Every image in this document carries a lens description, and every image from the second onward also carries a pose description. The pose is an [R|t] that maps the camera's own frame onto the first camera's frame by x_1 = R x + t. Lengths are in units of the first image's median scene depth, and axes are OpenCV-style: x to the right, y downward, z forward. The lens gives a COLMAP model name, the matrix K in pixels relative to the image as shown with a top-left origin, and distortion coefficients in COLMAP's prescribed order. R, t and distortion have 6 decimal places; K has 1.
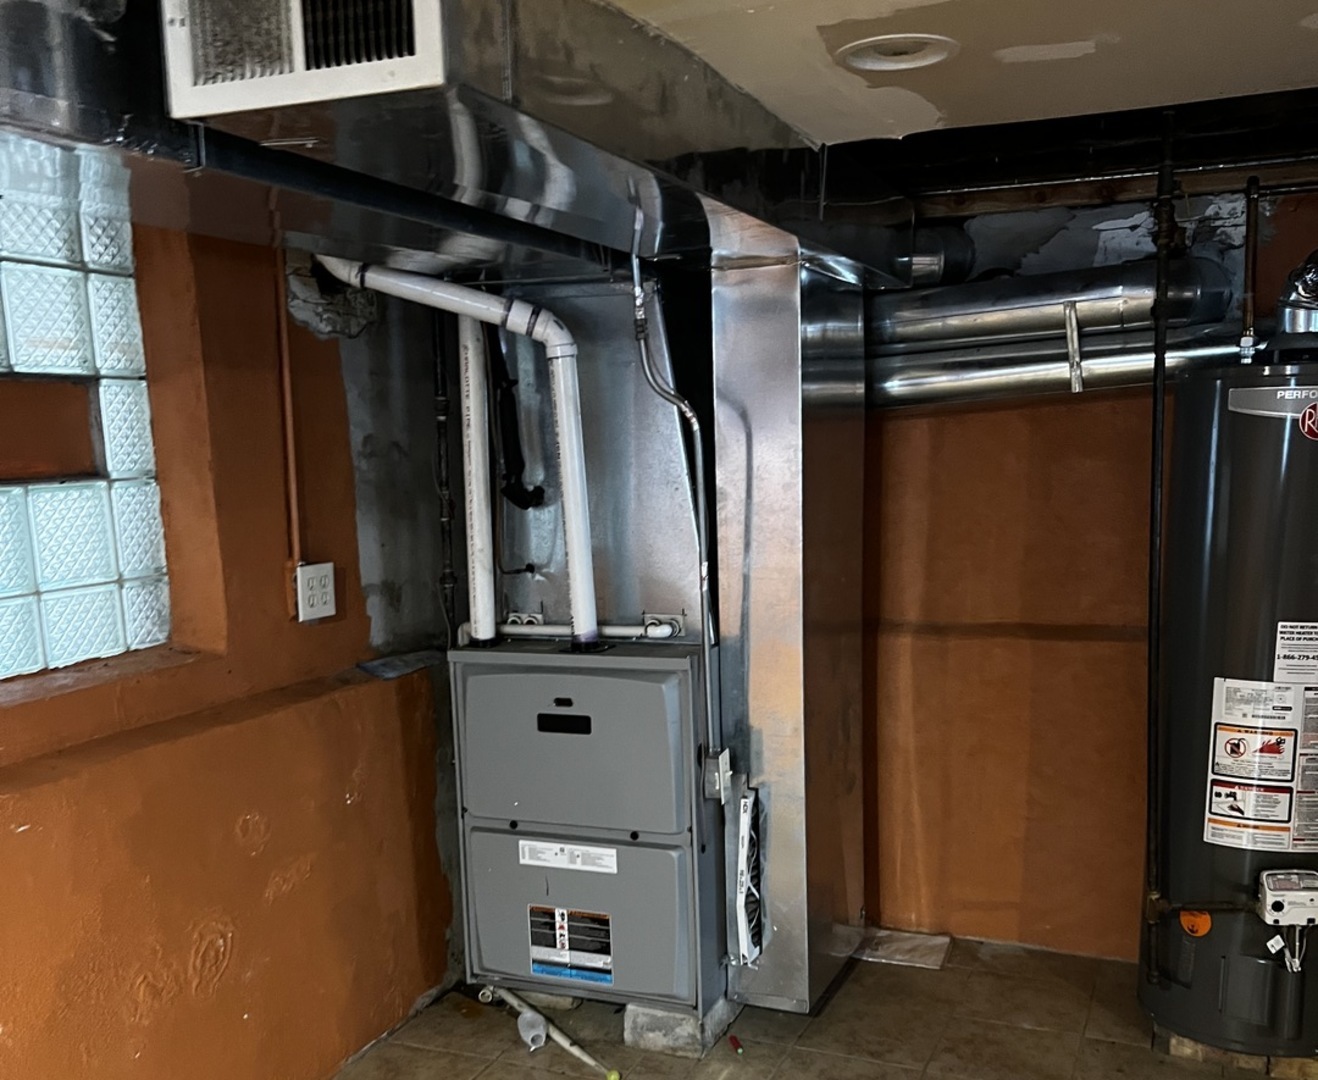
lens RADIAL K [[1139.9, 0, 664.1], [0, 1139.9, 623.3], [0, 0, 1]] dist [0.058195, 0.002149]
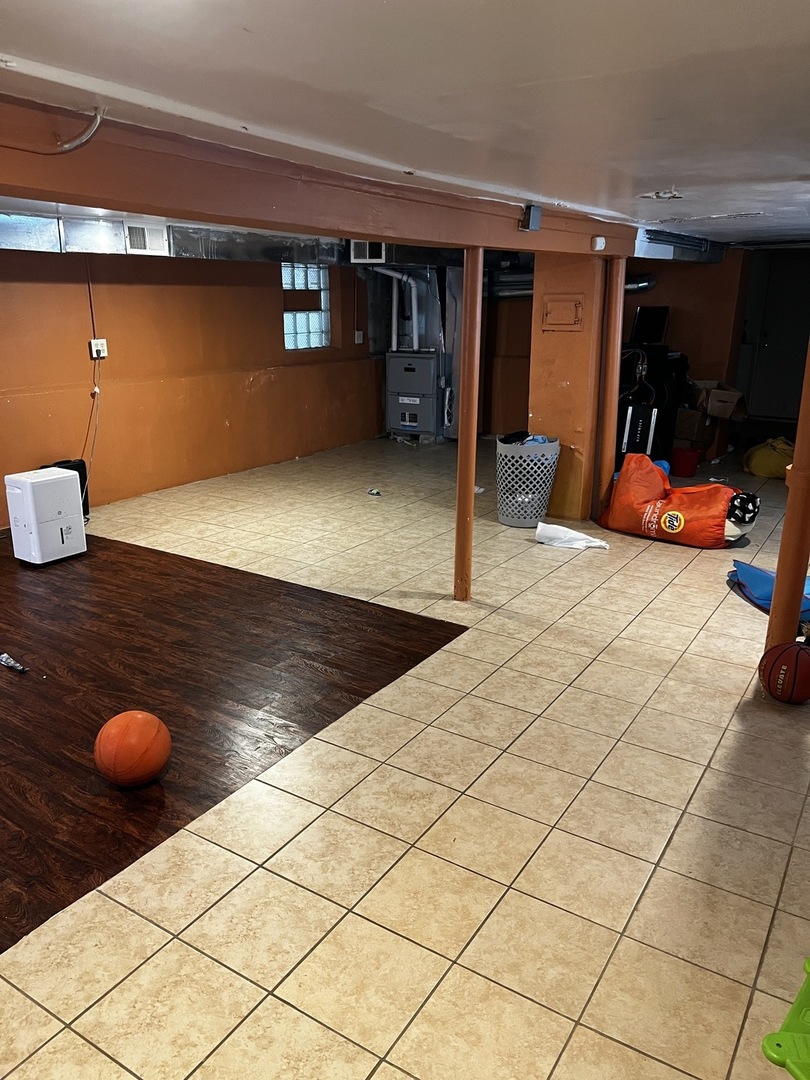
lens RADIAL K [[812.3, 0, 403.8], [0, 812.3, 538.3], [0, 0, 1]] dist [0.020799, -0.040448]
pose [[0.979443, 0.085868, -0.182534, 0.531749], [-0.061904, 0.989160, 0.133157, 0.319636], [0.191989, -0.119120, 0.974141, -2.214749]]
